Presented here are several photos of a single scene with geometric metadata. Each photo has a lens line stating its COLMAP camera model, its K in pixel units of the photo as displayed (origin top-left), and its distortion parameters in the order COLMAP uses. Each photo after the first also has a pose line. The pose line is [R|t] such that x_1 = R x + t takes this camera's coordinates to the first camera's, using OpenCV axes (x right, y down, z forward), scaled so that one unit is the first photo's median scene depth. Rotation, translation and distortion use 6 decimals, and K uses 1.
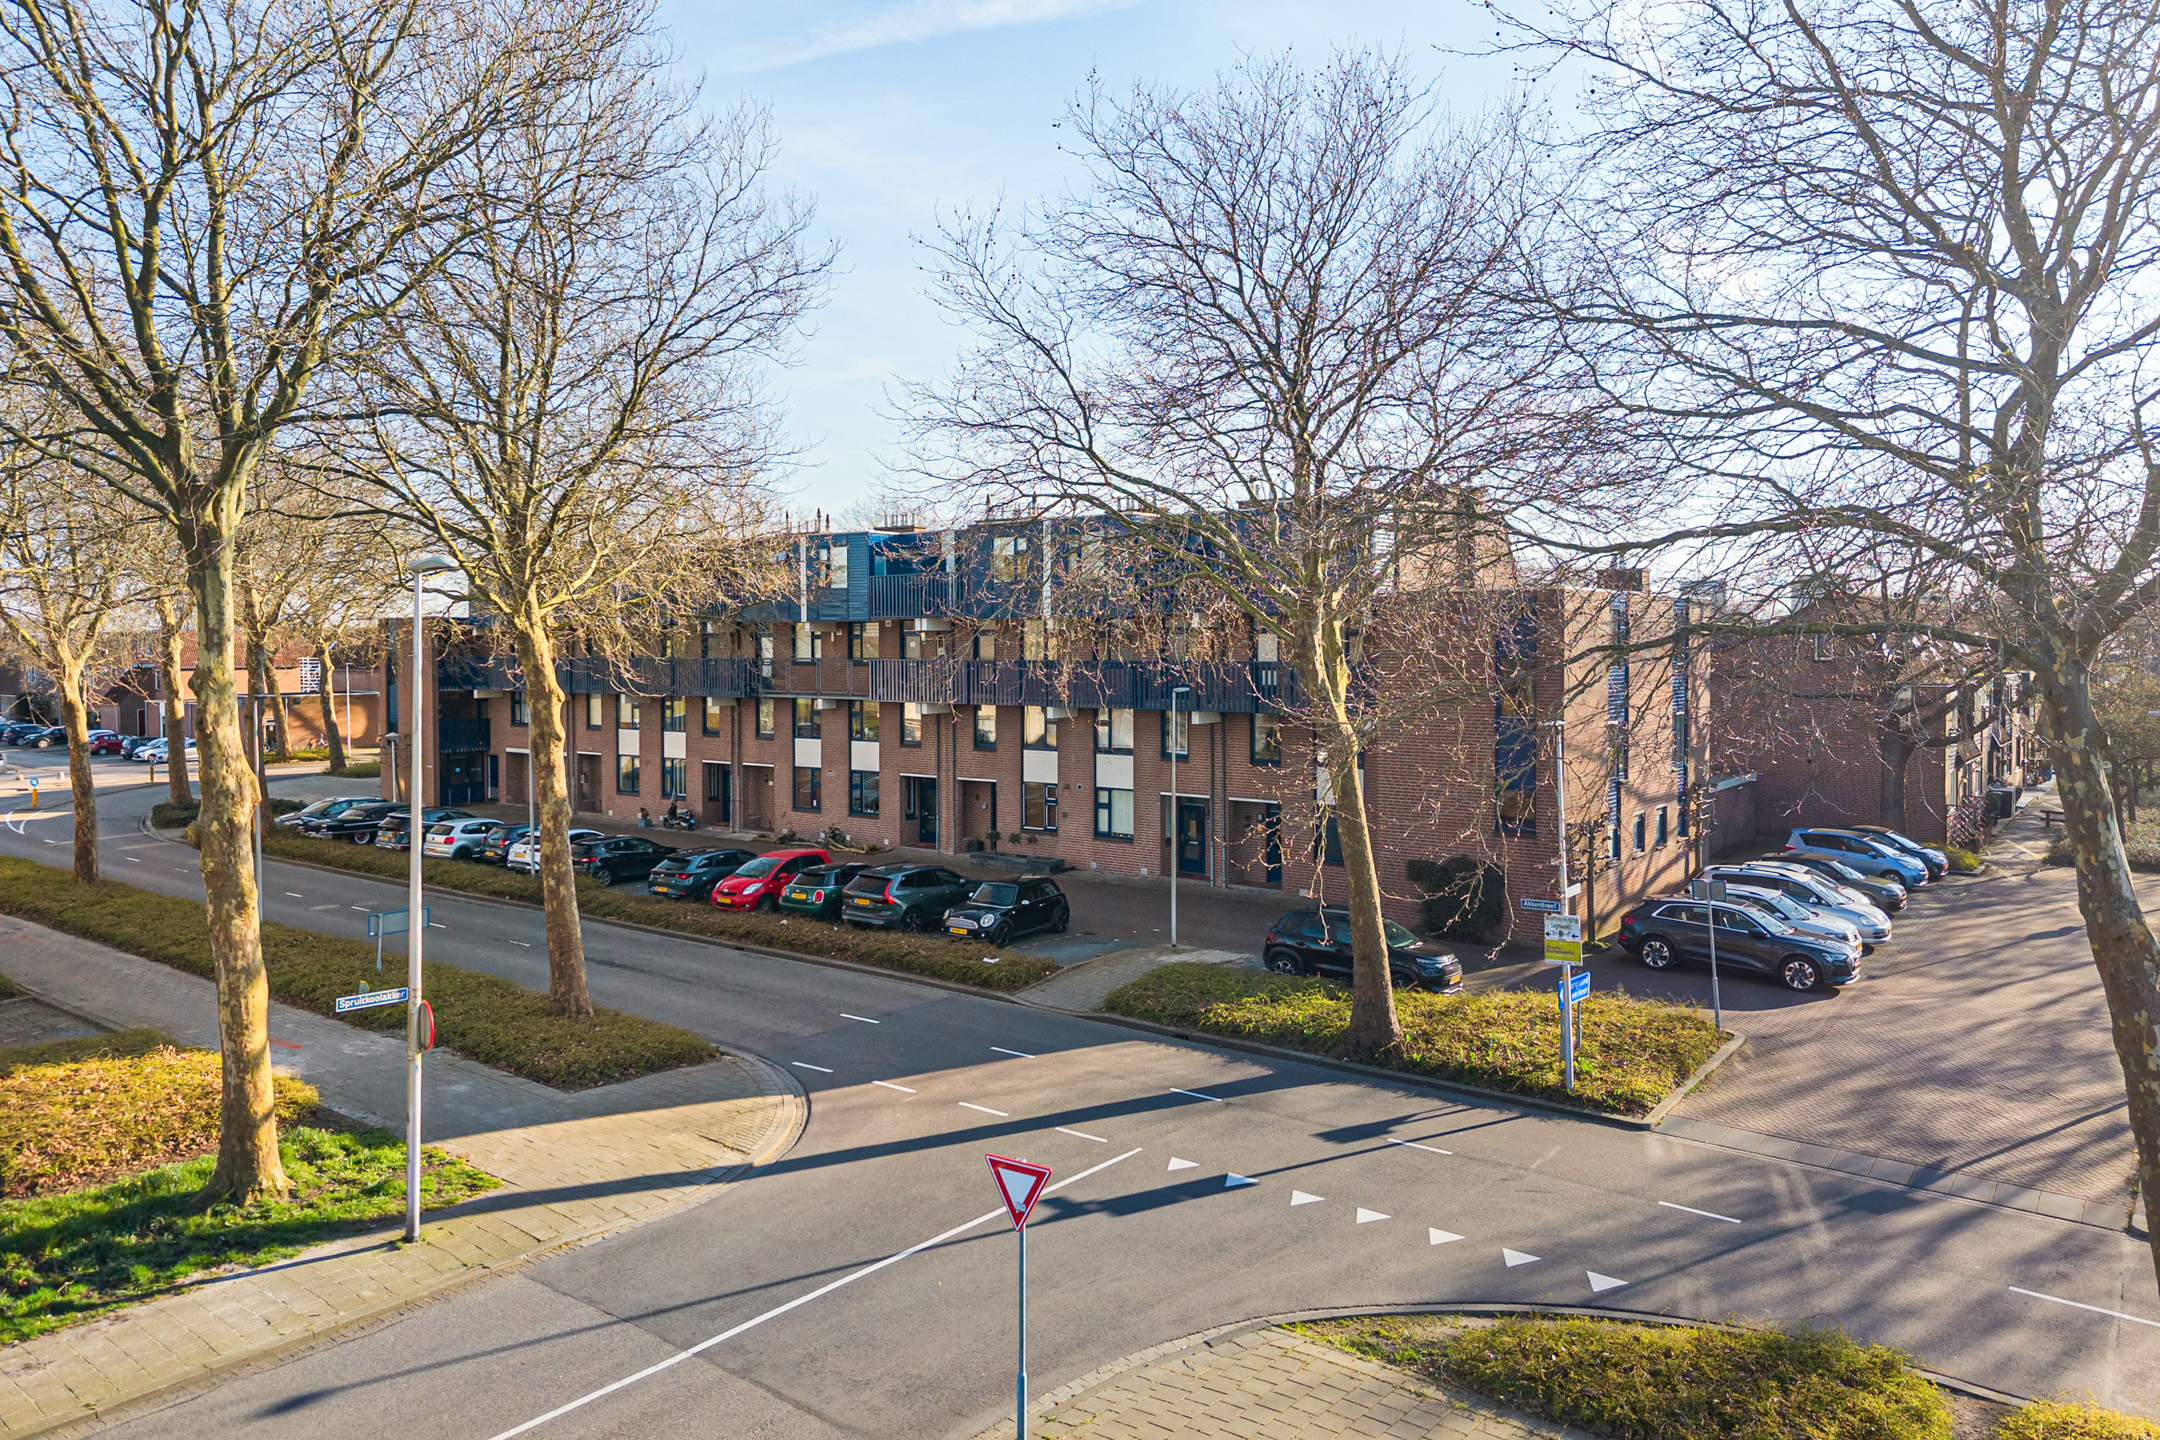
lens RADIAL K [[1459.4, 0, 1072.5], [0, 1459.4, 628.9], [0, 0, 1]] dist [0.168188, -0.169317]
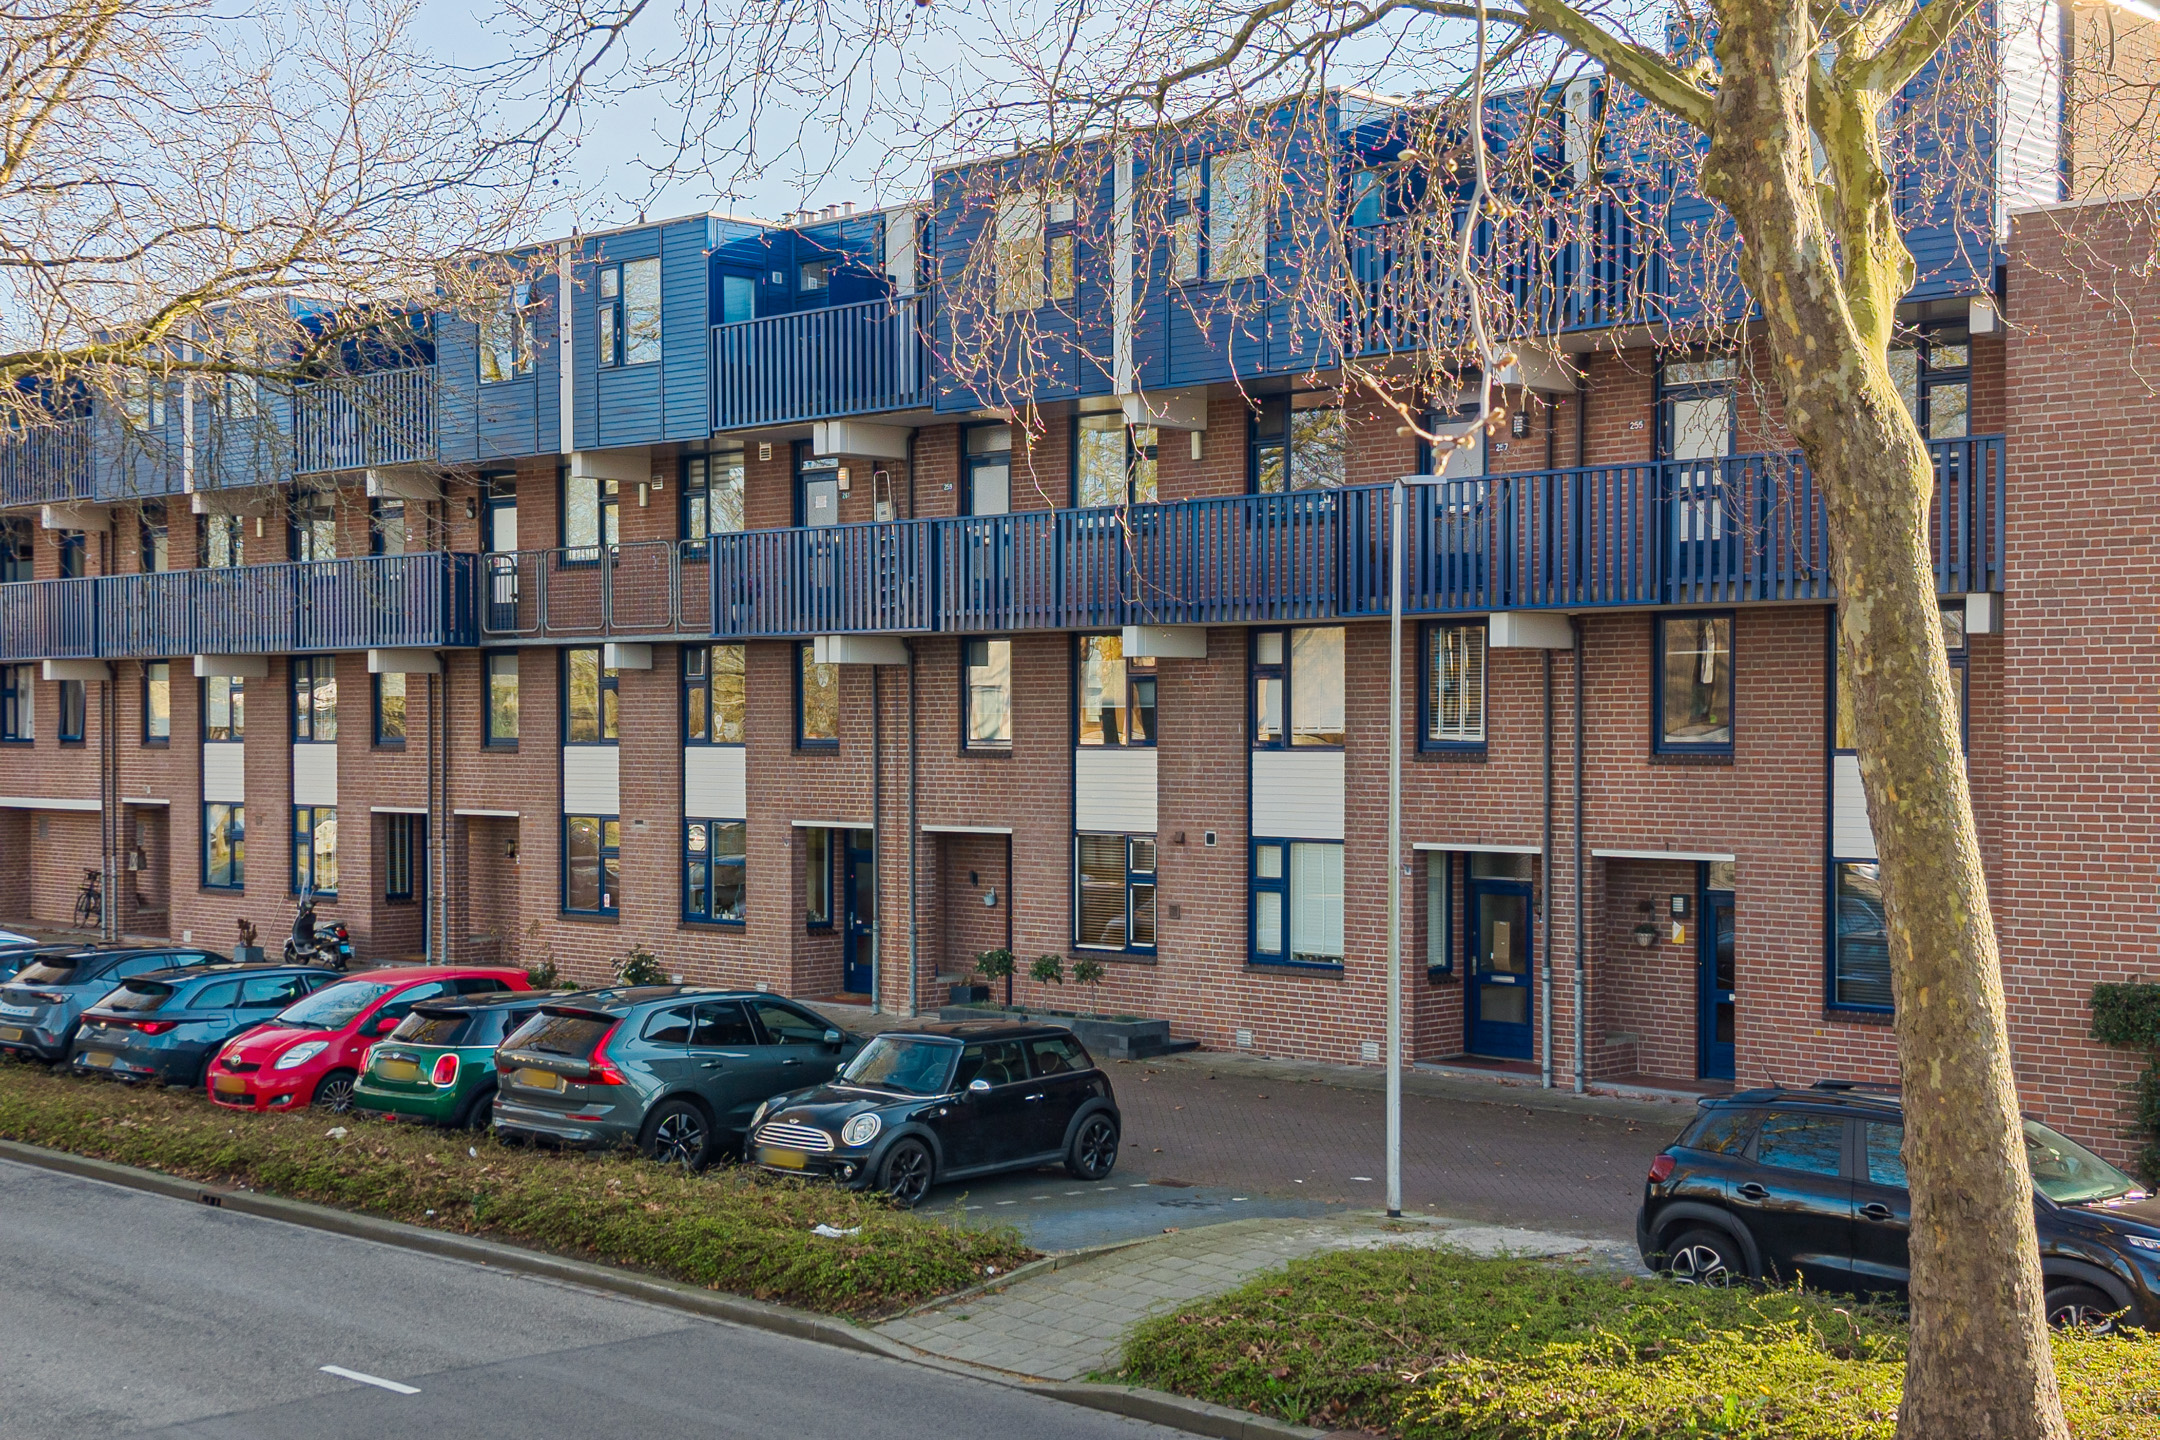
lens RADIAL K [[2841.8, 0, 1080.0], [0, 2841.8, 720.0], [0, 0, 1]] dist [0.190637, -0.014015]
pose [[0.994374, 0.005795, -0.105769, 0.050765], [-0.005252, 0.999972, 0.005414, 0.073971], [0.105798, -0.004828, 0.994376, 0.249414]]
